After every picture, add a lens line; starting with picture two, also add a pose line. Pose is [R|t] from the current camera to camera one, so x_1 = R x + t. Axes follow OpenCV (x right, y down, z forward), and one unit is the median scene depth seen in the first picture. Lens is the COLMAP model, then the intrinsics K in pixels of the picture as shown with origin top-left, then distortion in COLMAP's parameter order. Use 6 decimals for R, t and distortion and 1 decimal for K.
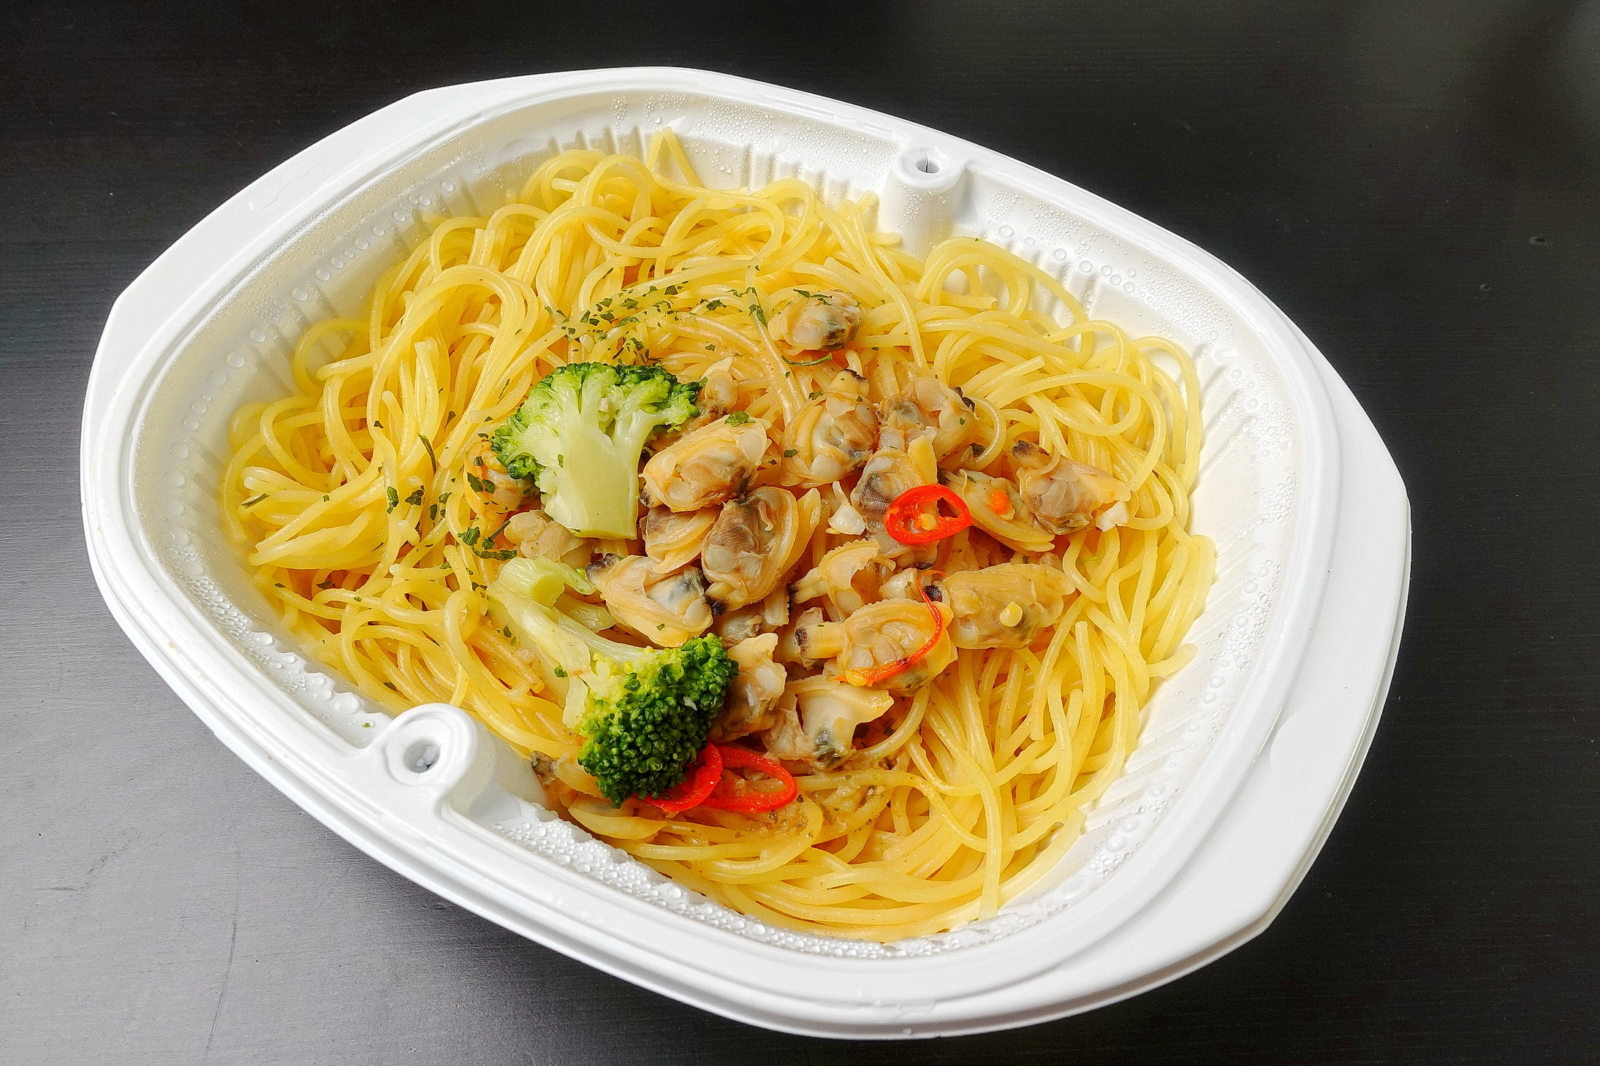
lens RADIAL K [[1072.6, 0, 800.9], [0, 1072.6, 535.0], [0, 0, 1]] dist [0.007158, -0.001466]
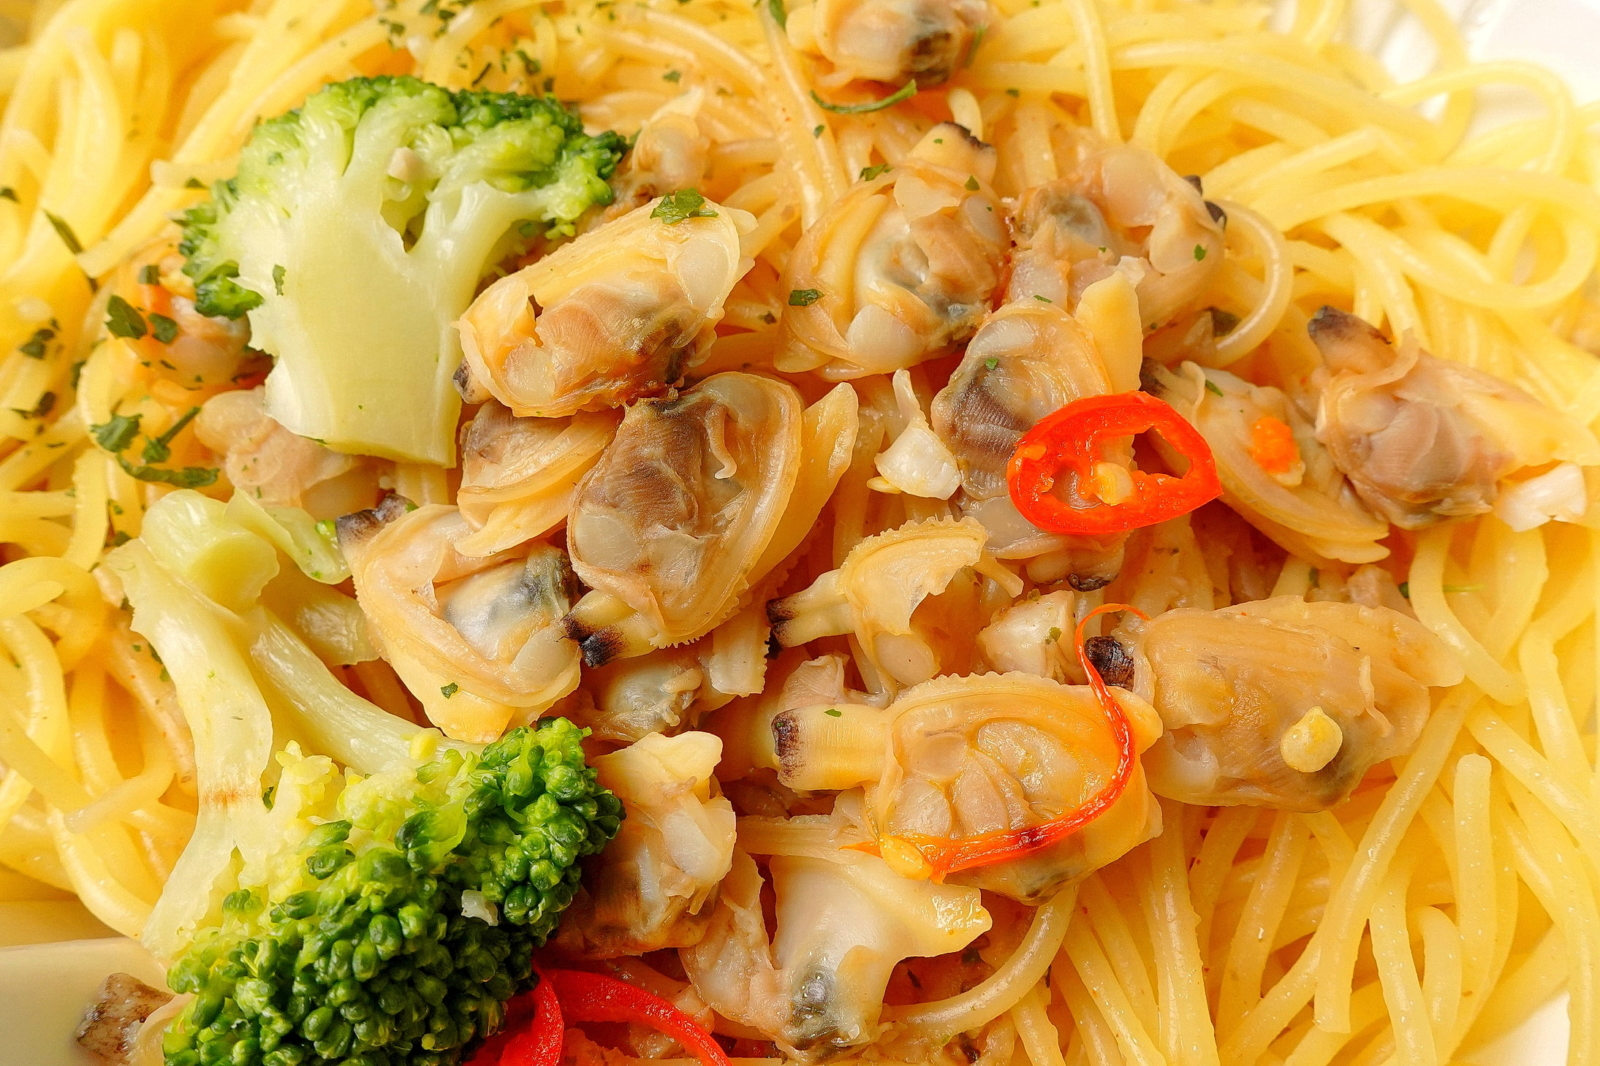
lens RADIAL K [[1072.6, 0, 798.8], [0, 1072.6, 523.4], [0, 0, 1]] dist [0.007158, -0.001466]
pose [[0.993841, 0.080211, -0.076461, 0.030248], [-0.071992, 0.991886, 0.104778, -0.031416], [0.084245, -0.098628, 0.991552, 0.567587]]
